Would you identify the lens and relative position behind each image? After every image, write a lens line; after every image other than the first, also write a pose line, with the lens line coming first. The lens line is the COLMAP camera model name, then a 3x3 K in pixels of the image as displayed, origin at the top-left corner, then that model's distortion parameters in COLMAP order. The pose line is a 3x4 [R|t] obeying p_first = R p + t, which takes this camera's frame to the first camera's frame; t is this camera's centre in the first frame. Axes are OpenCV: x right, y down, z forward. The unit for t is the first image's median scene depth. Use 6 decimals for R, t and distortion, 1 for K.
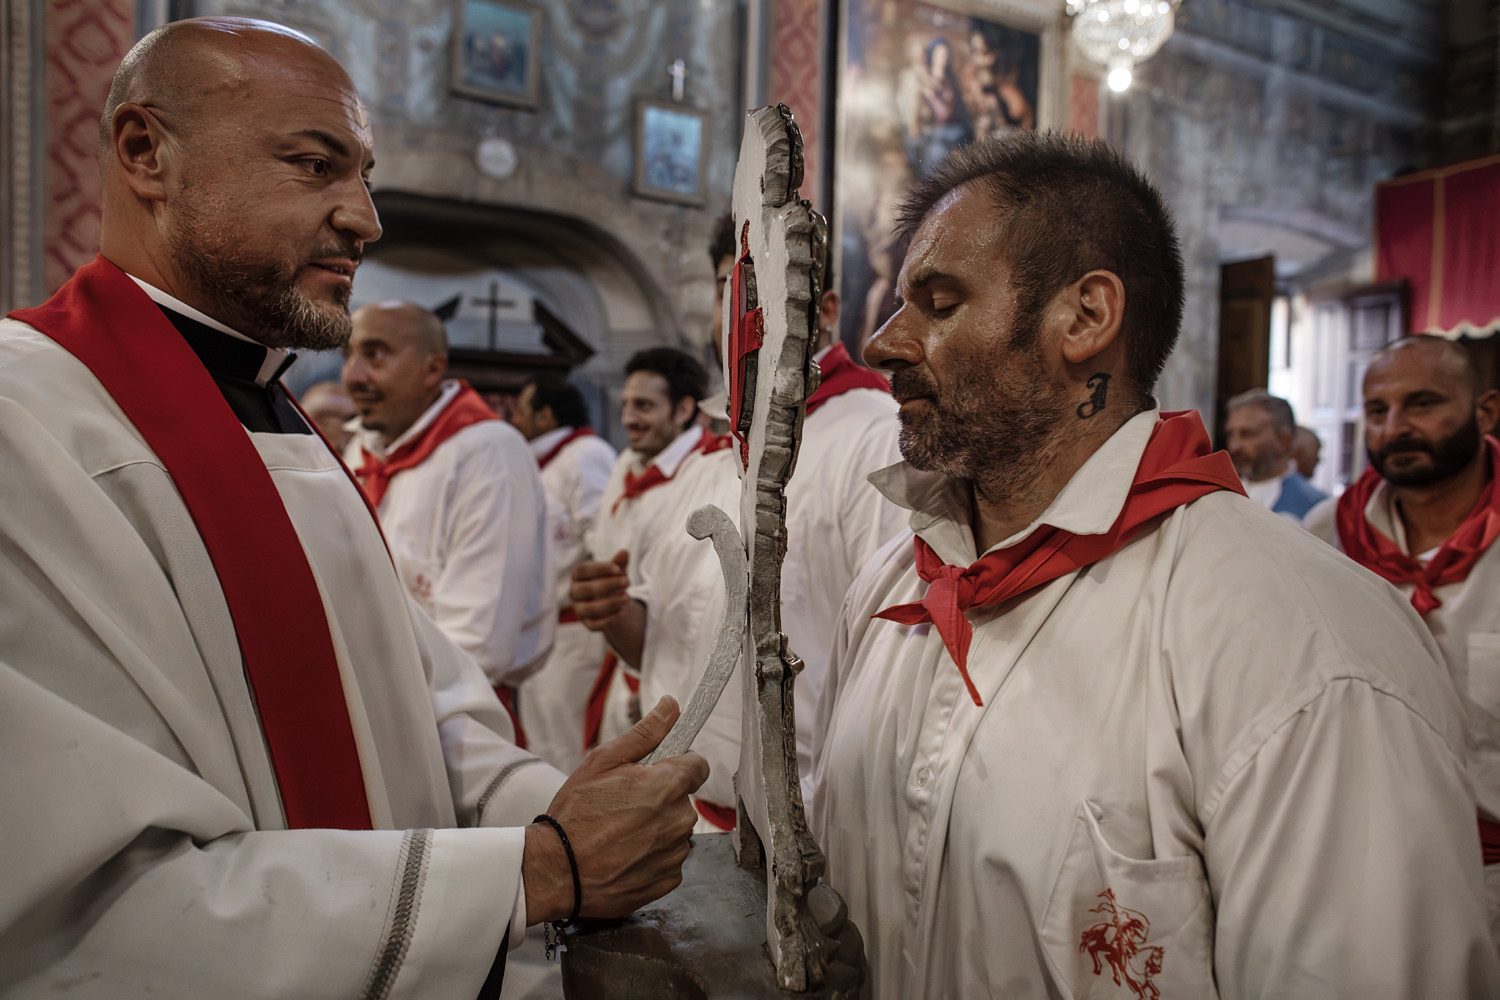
lens RADIAL K [[1000.2, 0, 744.9], [0, 1000.2, 505.7], [0, 0, 1]] dist [-0.060322, 0.043201]
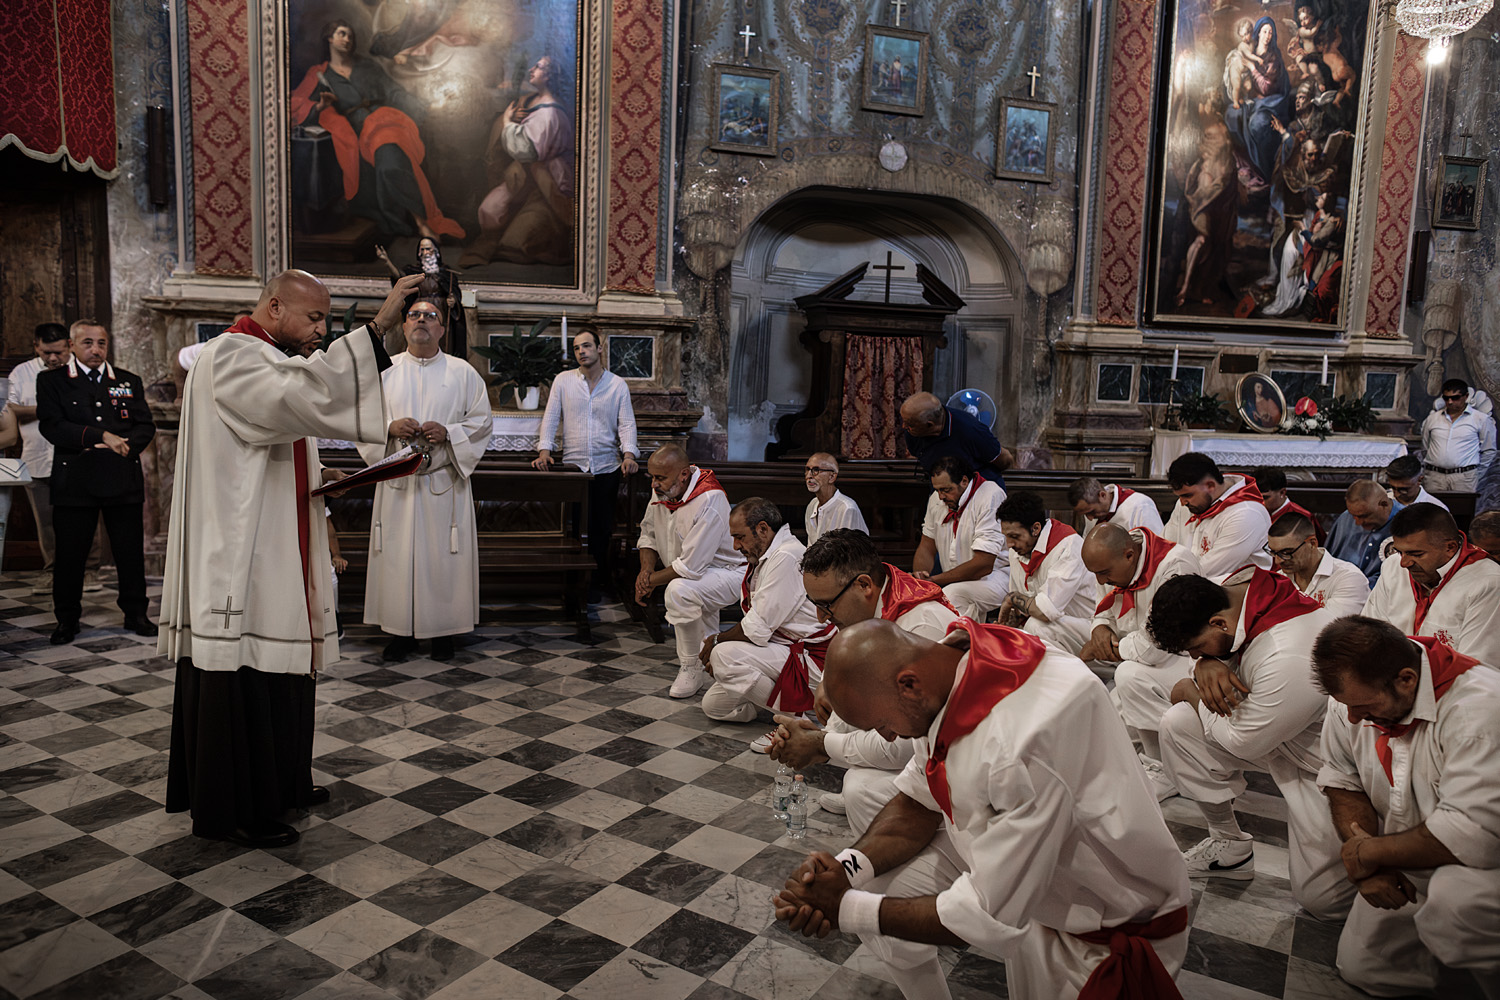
lens RADIAL K [[1000.2, 0, 742.0], [0, 1000.2, 501.1], [0, 0, 1]] dist [-0.060322, 0.043201]
pose [[0.960199, 0.040591, -0.276351, -0.055741], [-0.020666, 0.996997, 0.074636, 0.013401], [0.278550, -0.065954, 0.958154, -0.338144]]
